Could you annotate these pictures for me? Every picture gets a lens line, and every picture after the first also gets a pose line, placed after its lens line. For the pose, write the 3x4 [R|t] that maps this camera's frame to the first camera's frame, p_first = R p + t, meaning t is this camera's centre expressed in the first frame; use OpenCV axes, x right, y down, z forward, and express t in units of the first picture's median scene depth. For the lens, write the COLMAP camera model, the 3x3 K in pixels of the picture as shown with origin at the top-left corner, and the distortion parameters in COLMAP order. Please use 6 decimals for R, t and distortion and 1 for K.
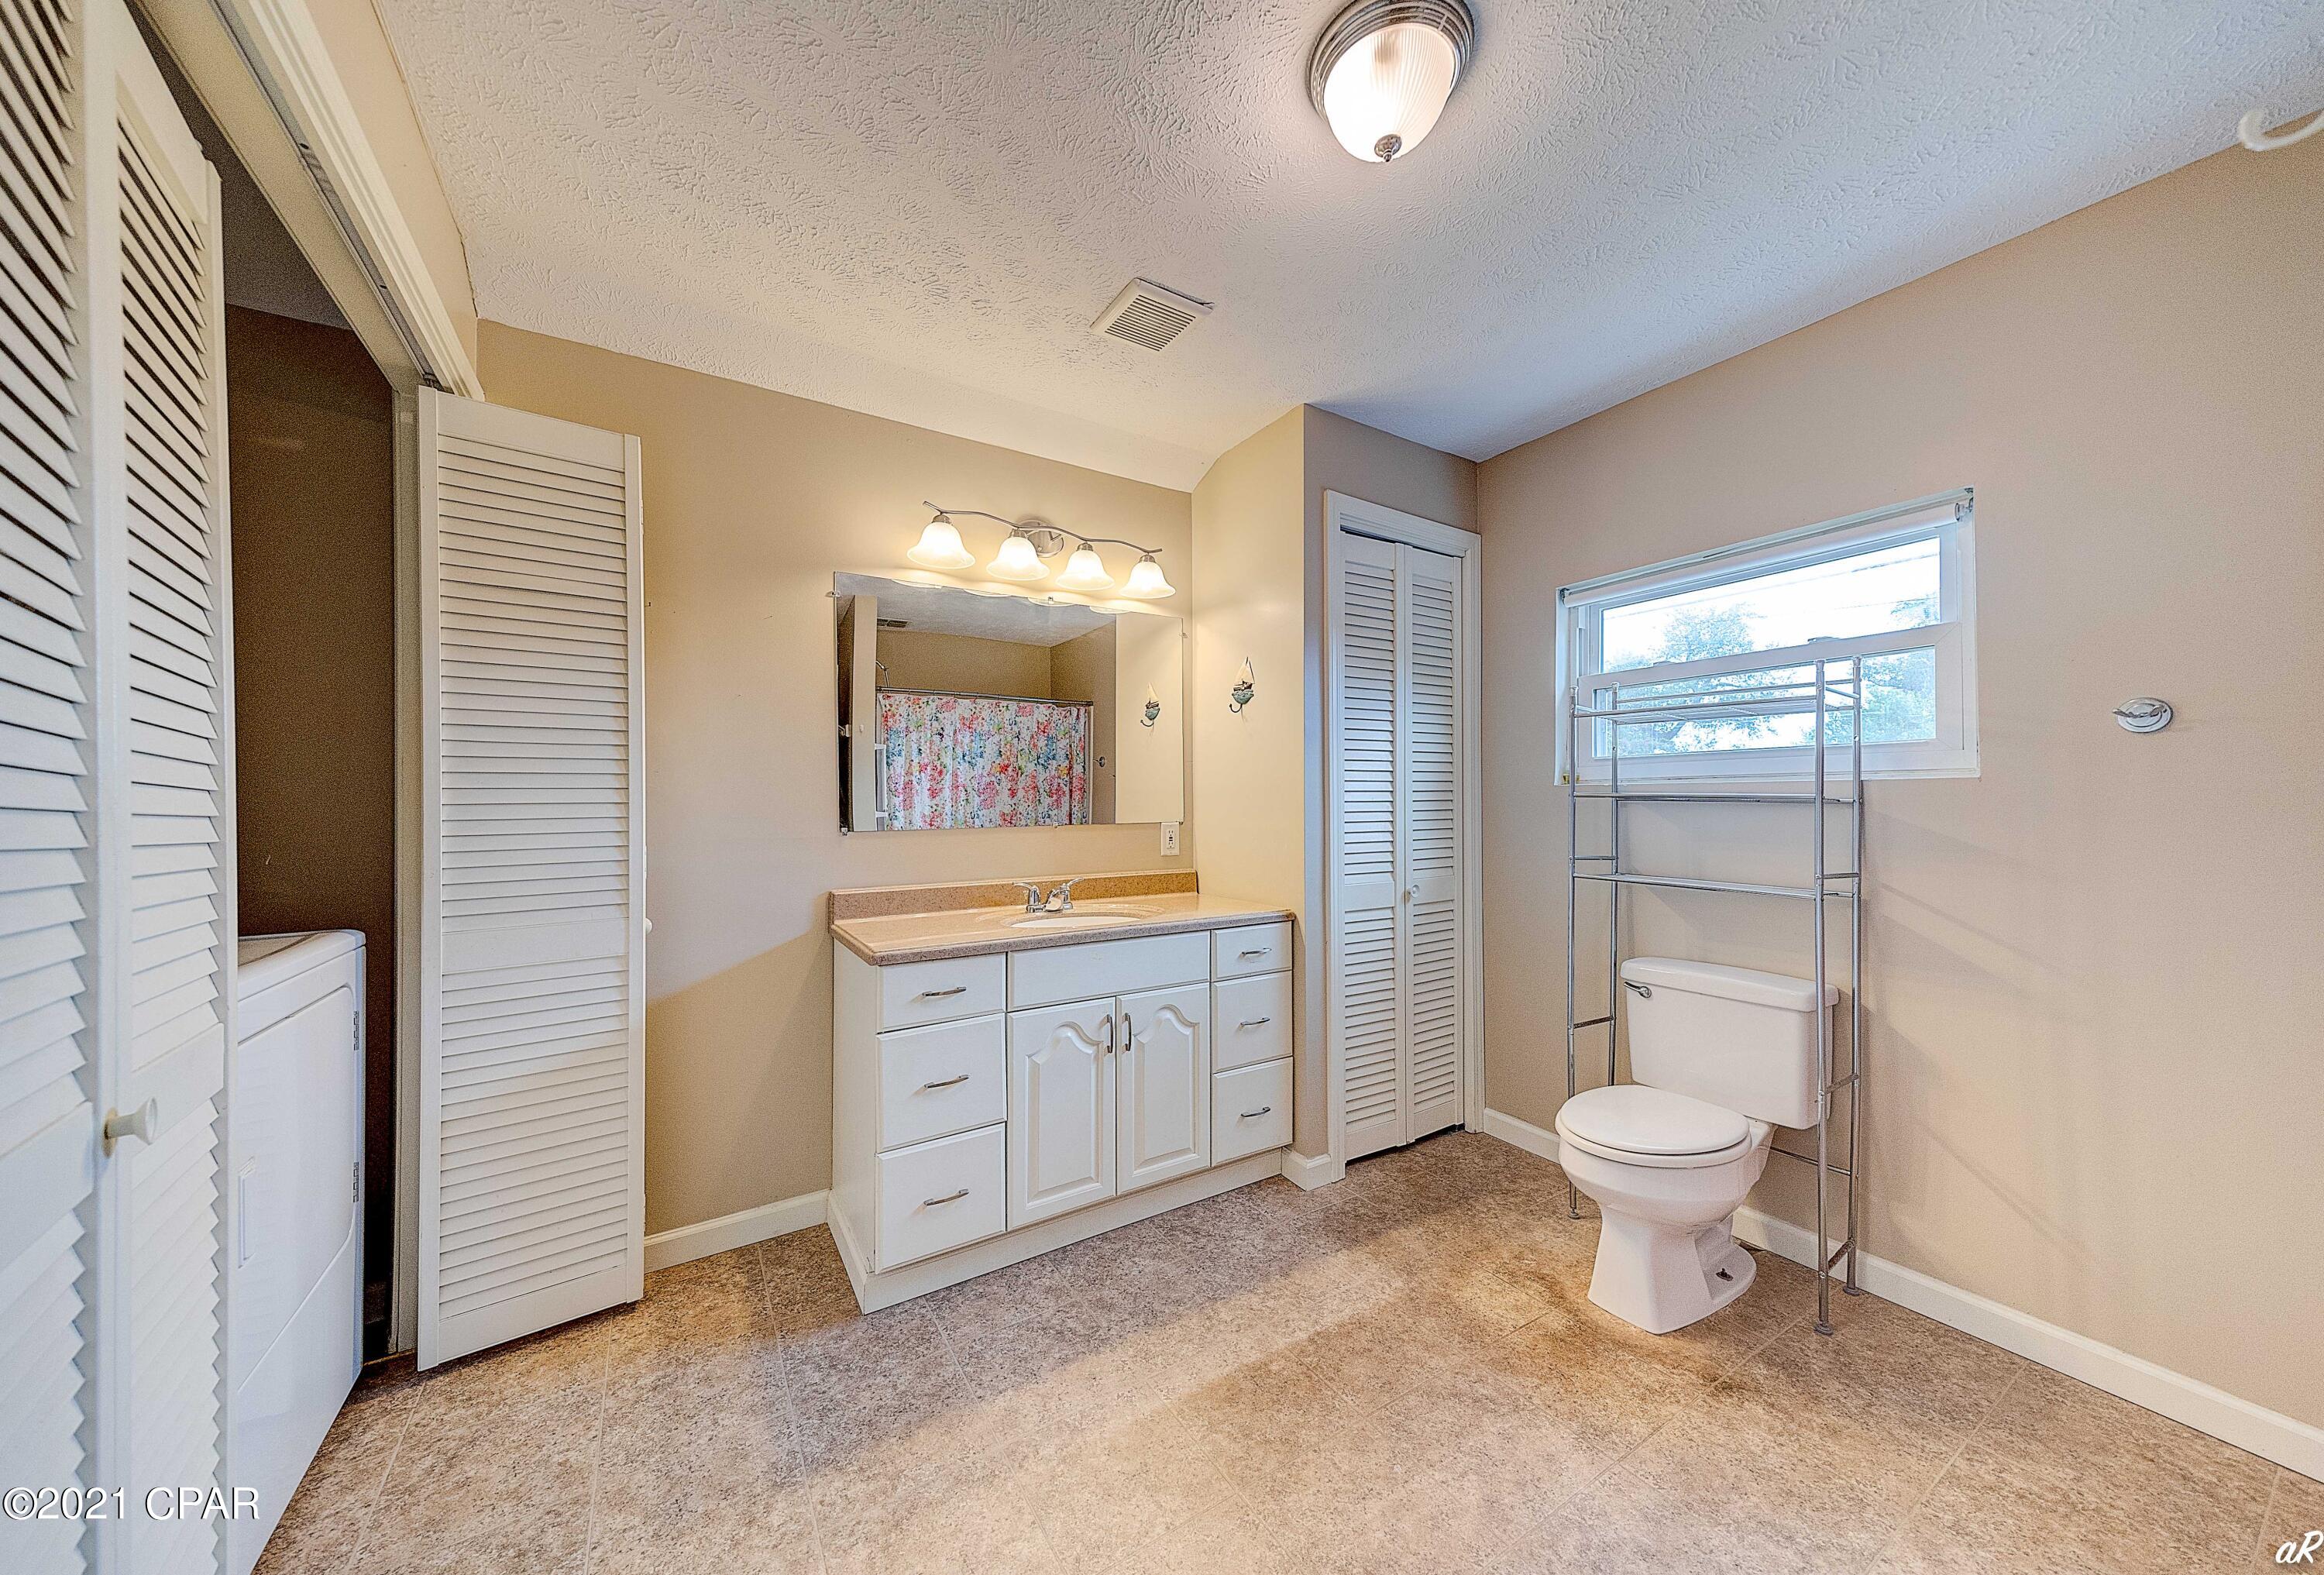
lens RADIAL K [[793.7, 0, 1164.2], [0, 793.7, 796.9], [0, 0, 1]] dist [0.001544, 0.000155]
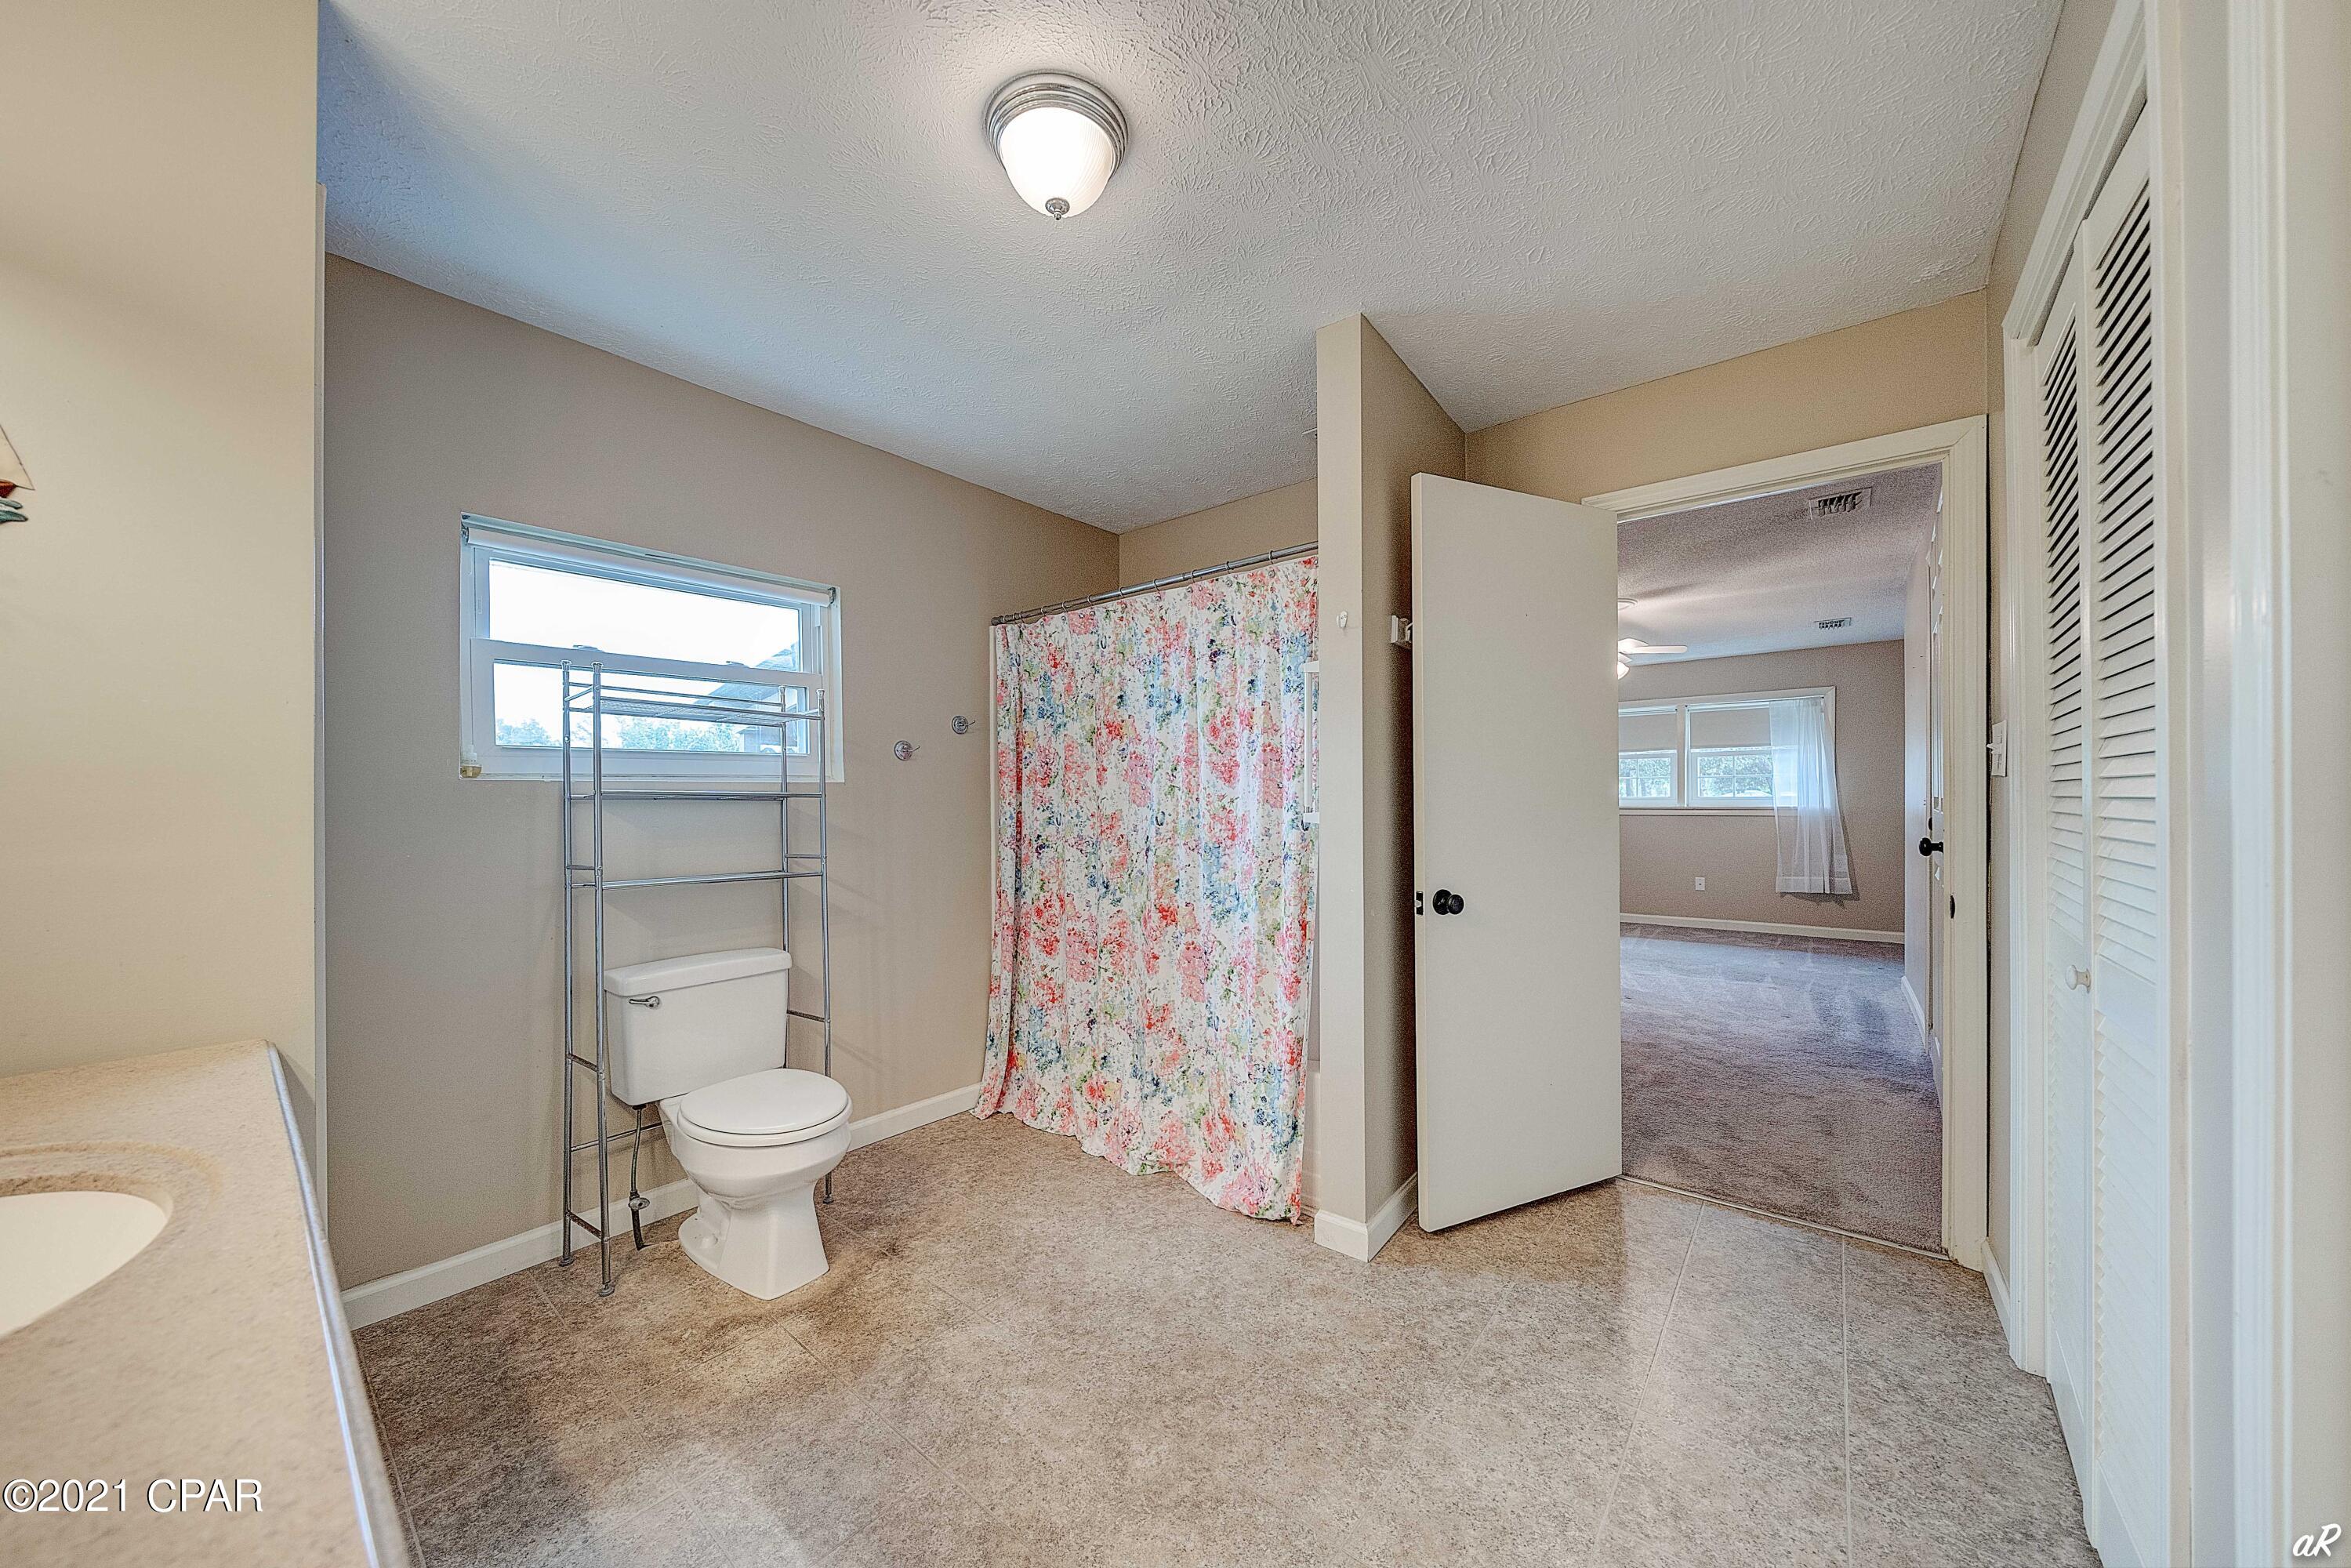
lens RADIAL K [[815.9, 0, 1155.4], [0, 815.9, 794.9], [0, 0, 1]] dist [-0.001582, -0.000180]
pose [[-0.314828, -0.001066, 0.949148, -0.615658], [-0.001654, 0.999998, 0.000574, -0.003236], [-0.949147, -0.001389, -0.314830, 0.902119]]
